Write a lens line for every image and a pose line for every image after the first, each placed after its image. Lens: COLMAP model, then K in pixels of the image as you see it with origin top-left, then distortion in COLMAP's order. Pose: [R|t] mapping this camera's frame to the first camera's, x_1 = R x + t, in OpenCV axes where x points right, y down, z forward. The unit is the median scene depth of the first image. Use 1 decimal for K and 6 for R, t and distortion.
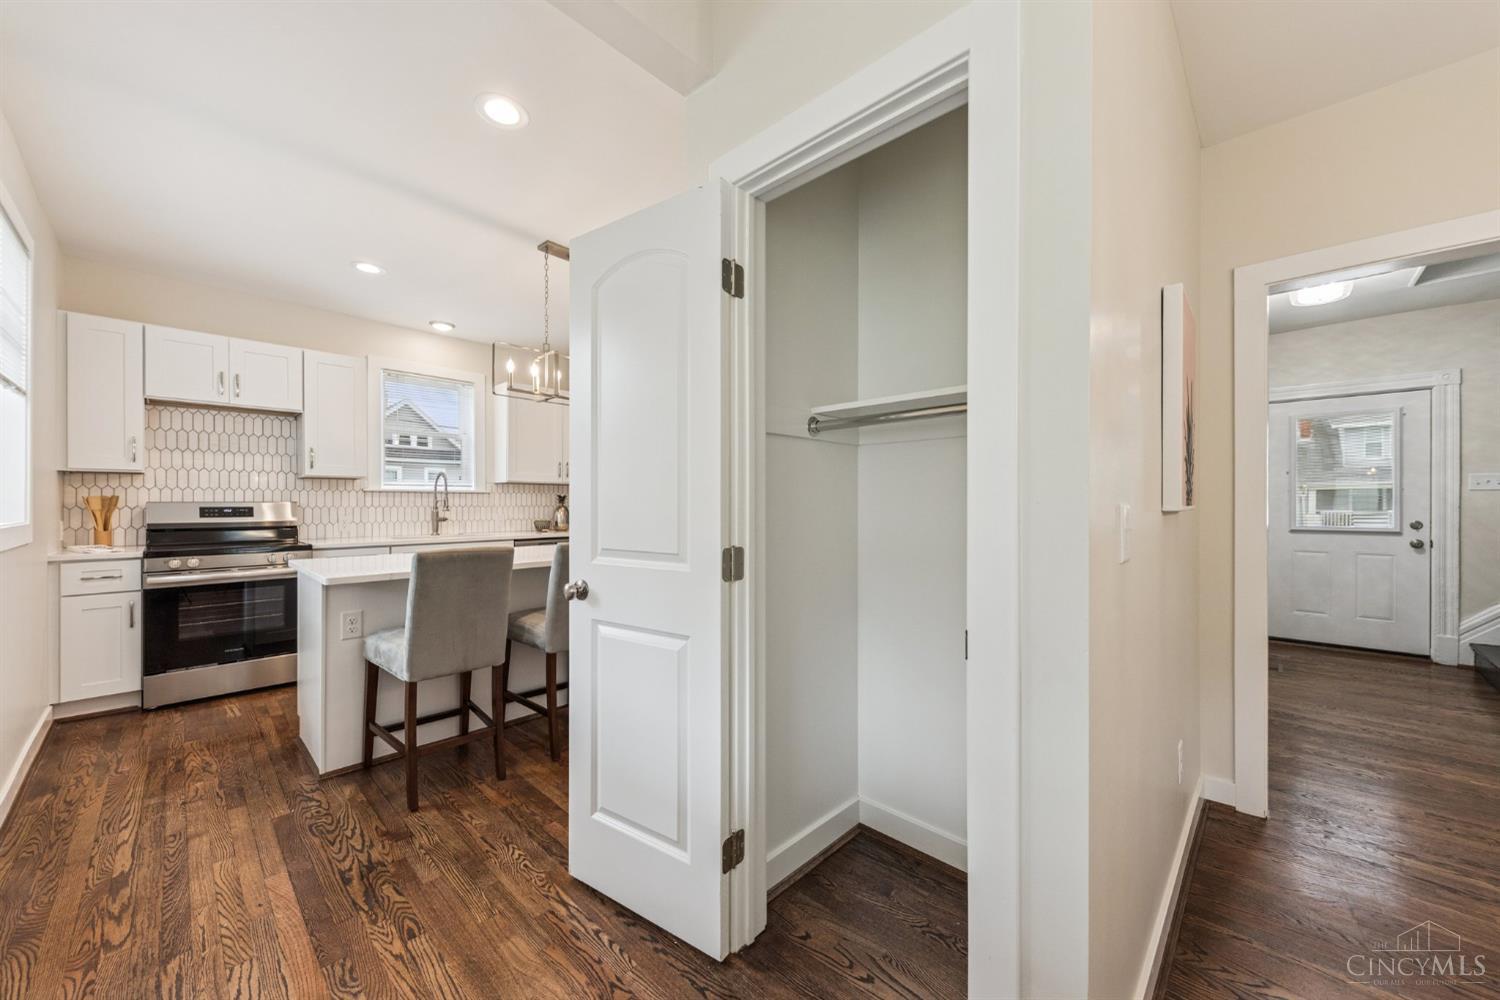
lens RADIAL K [[558.7, 0, 743.1], [0, 558.7, 504.3], [0, 0, 1]] dist [0.005356, -0.000802]
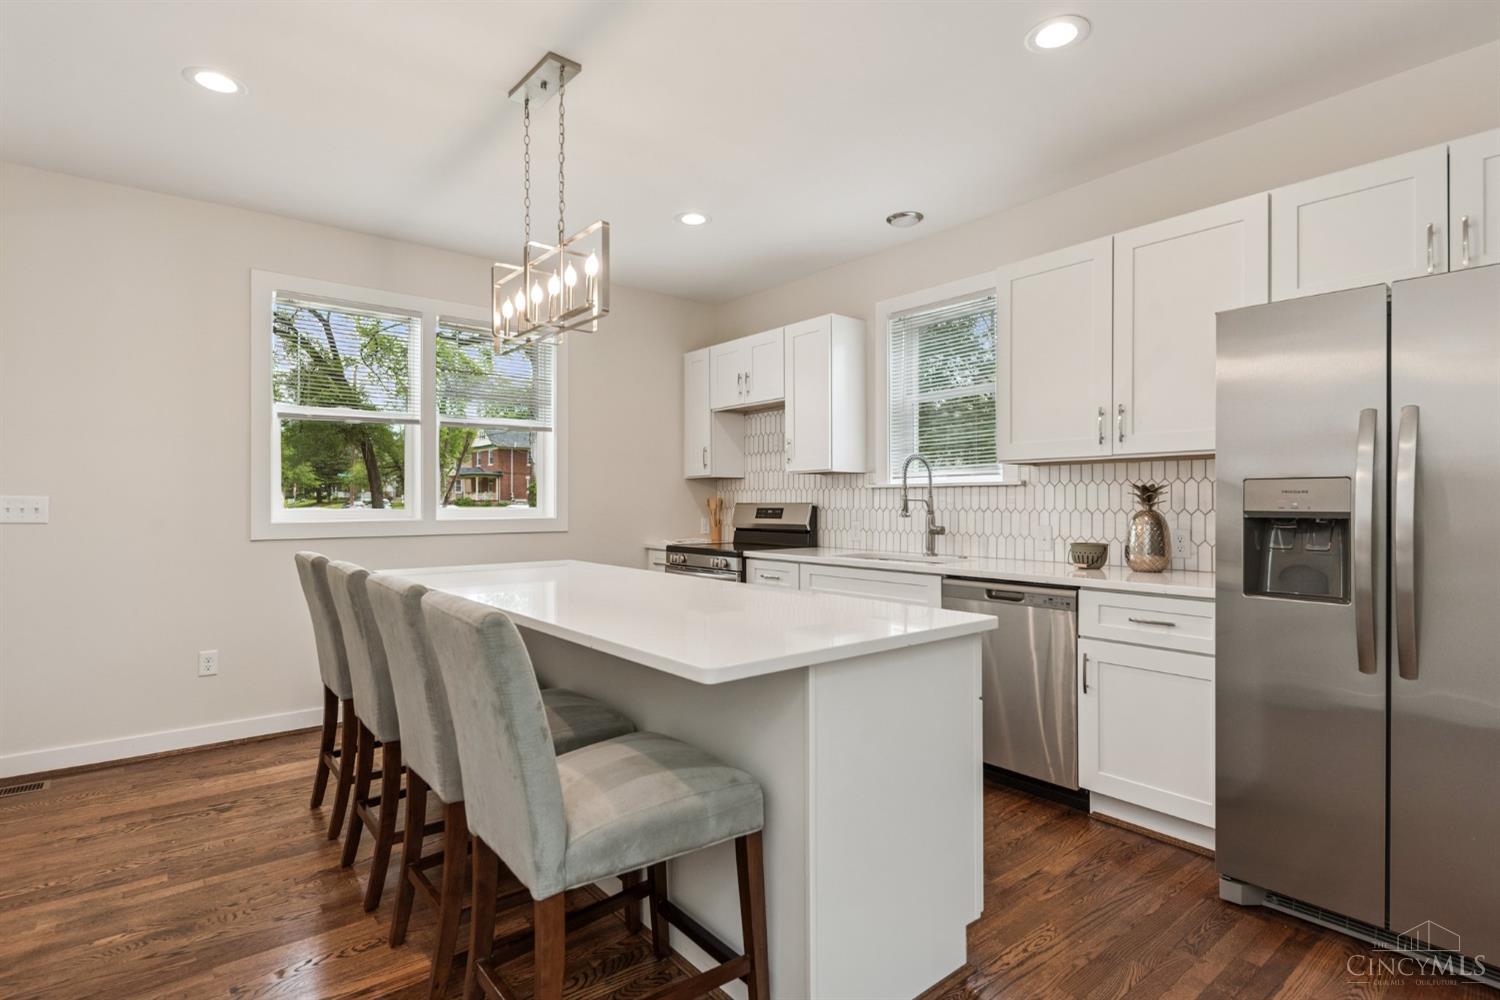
lens RADIAL K [[755.3, 0, 751.3], [0, 755.3, 497.1], [0, 0, 1]] dist [0.000499, -0.000092]
pose [[-0.144621, -0.001545, -0.989486, 0.323541], [0.006581, 0.999975, -0.002524, -0.009499], [0.989465, -0.006877, -0.144607, 0.957881]]
